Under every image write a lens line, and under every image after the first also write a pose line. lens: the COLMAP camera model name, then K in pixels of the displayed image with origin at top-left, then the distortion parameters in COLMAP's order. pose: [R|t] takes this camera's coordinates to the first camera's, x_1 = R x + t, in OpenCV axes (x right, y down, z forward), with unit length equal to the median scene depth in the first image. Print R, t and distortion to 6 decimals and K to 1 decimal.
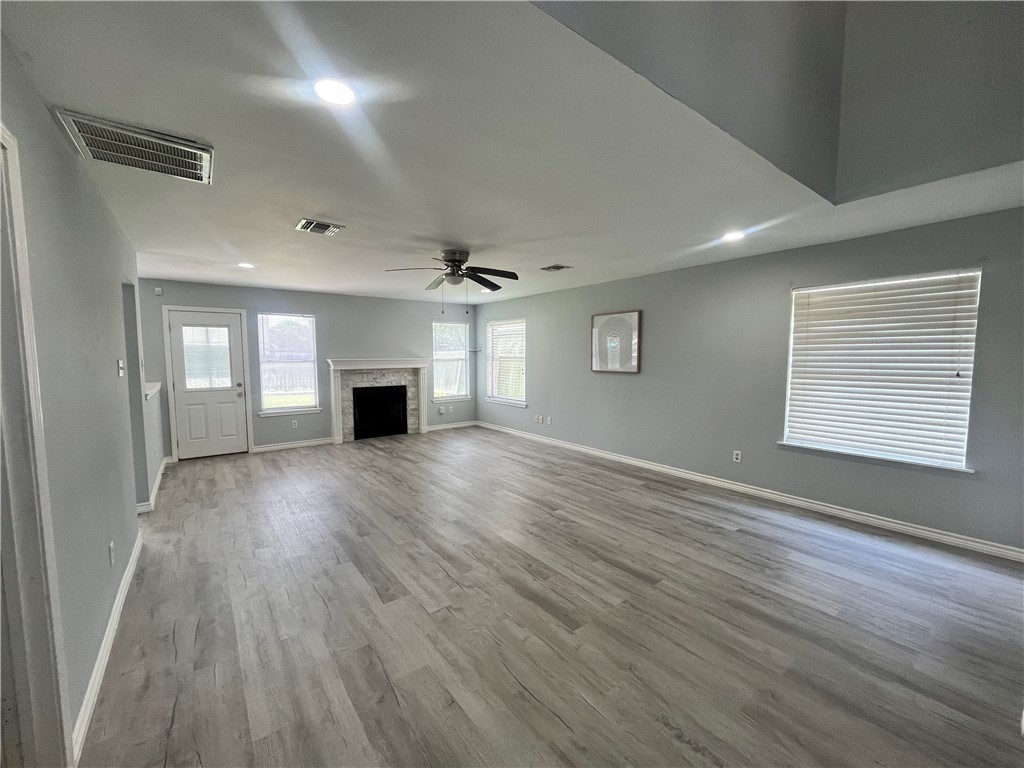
lens RADIAL K [[412.4, 0, 511.2], [0, 412.4, 385.3], [0, 0, 1]] dist [-0.000597, -0.000673]
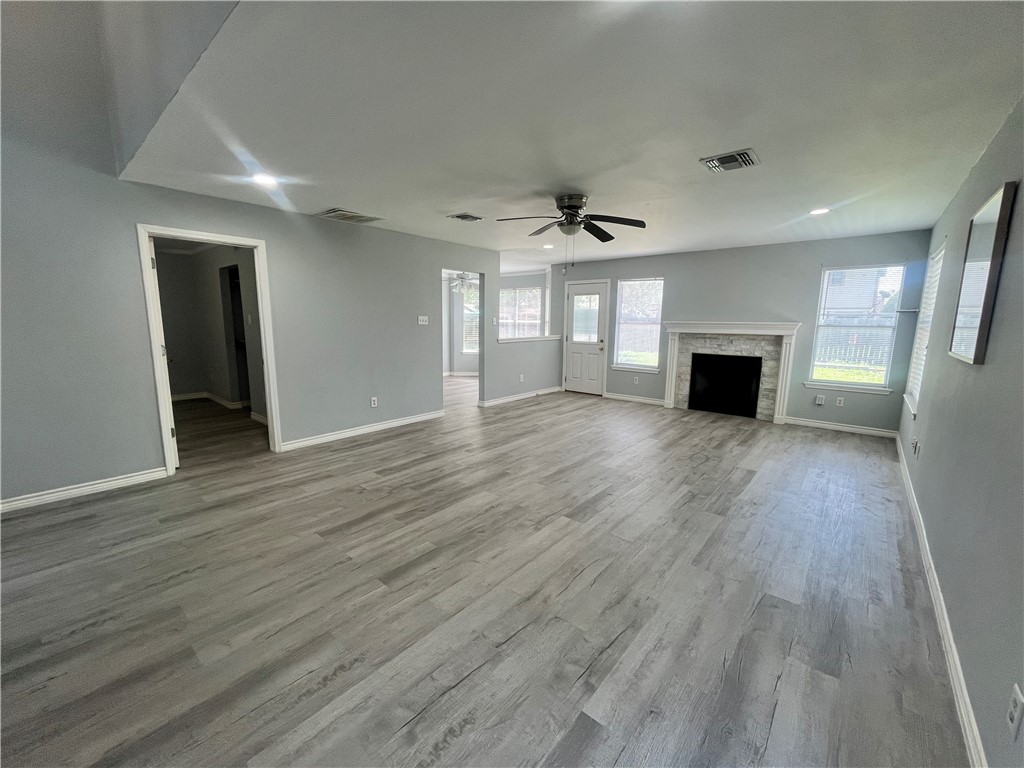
lens RADIAL K [[412.4, 0, 507.9], [0, 412.4, 385.6], [0, 0, 1]] dist [-0.000597, -0.000673]
pose [[0.207809, 0.160013, -0.964993, 0.593144], [-0.082974, 0.985857, 0.145604, -0.030639], [0.974644, 0.049811, 0.218147, 0.537320]]
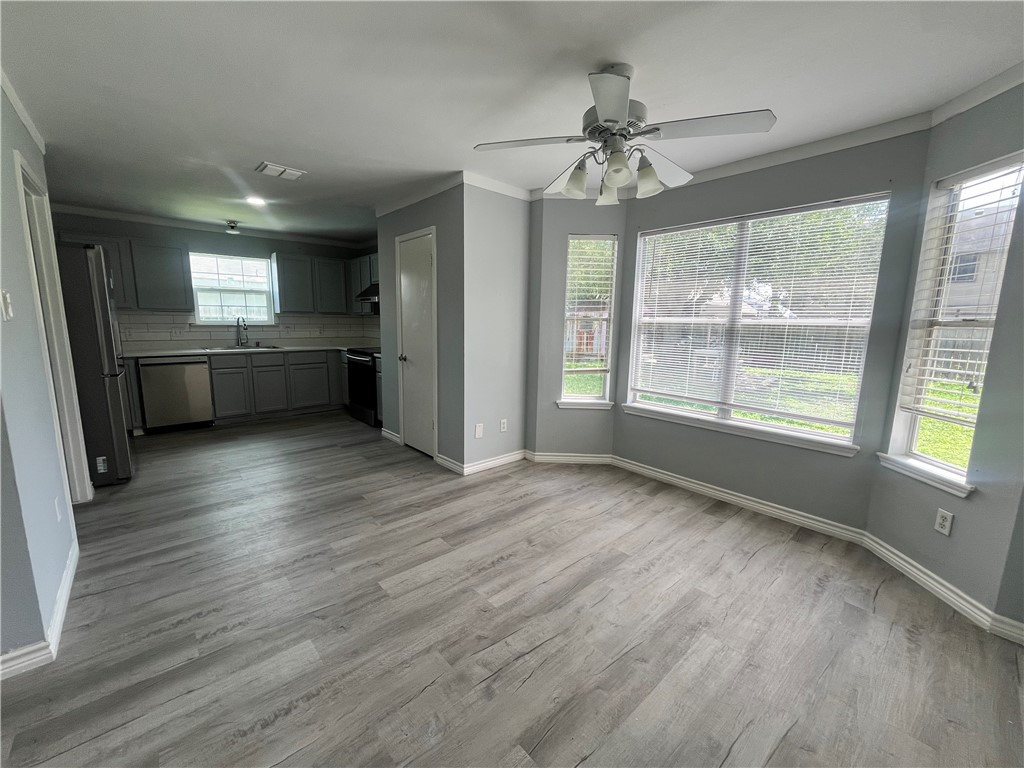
lens RADIAL K [[412.4, 0, 506.5], [0, 412.4, 387.0], [0, 0, 1]] dist [-0.000597, -0.000673]
pose [[0.071449, 0.162099, -0.984184, -0.669306], [-0.088106, 0.983875, 0.155652, -0.017136], [0.993545, 0.075592, 0.084578, 0.584754]]
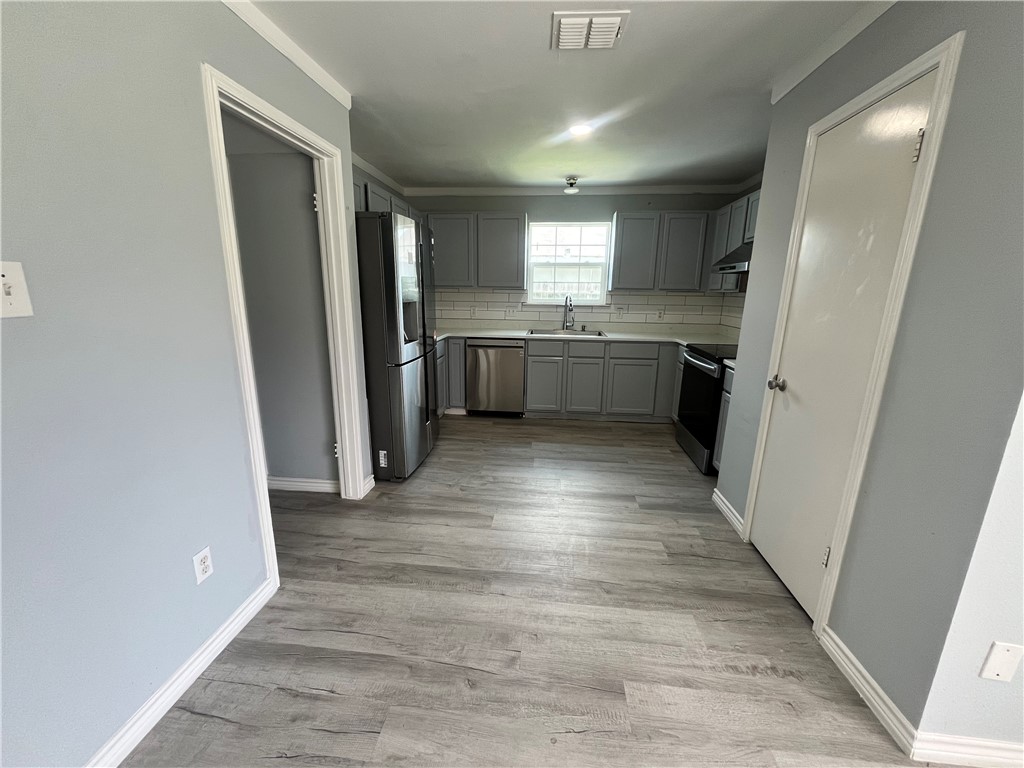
lens RADIAL K [[412.4, 0, 512.6], [0, 412.4, 386.4], [0, 0, 1]] dist [-0.000597, -0.000673]
pose [[-0.680722, 0.158834, -0.715115, -1.030249], [-0.068710, 0.958062, 0.278201, -0.020458], [0.729312, 0.238513, -0.641261, 0.515856]]
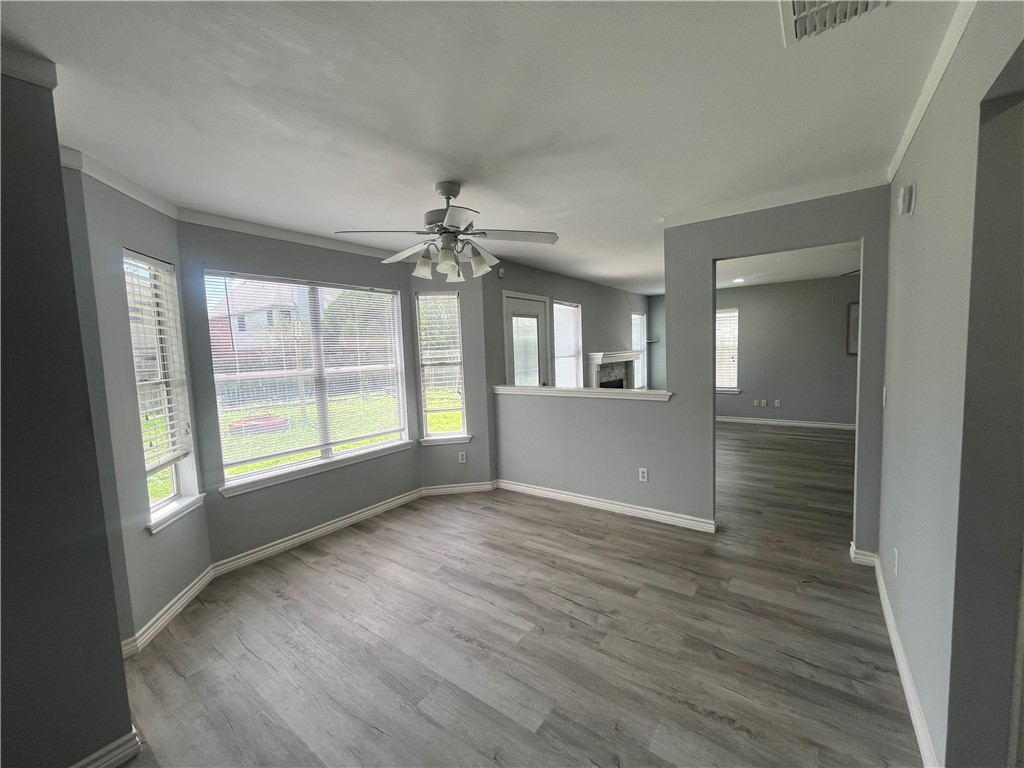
lens RADIAL K [[412.4, 0, 513.9], [0, 412.4, 382.9], [0, 0, 1]] dist [-0.000597, -0.000673]
pose [[0.957348, -0.054211, 0.283805, -1.130922], [0.055152, 0.998467, 0.004681, -0.013663], [-0.283624, 0.011172, 0.958870, 0.220181]]
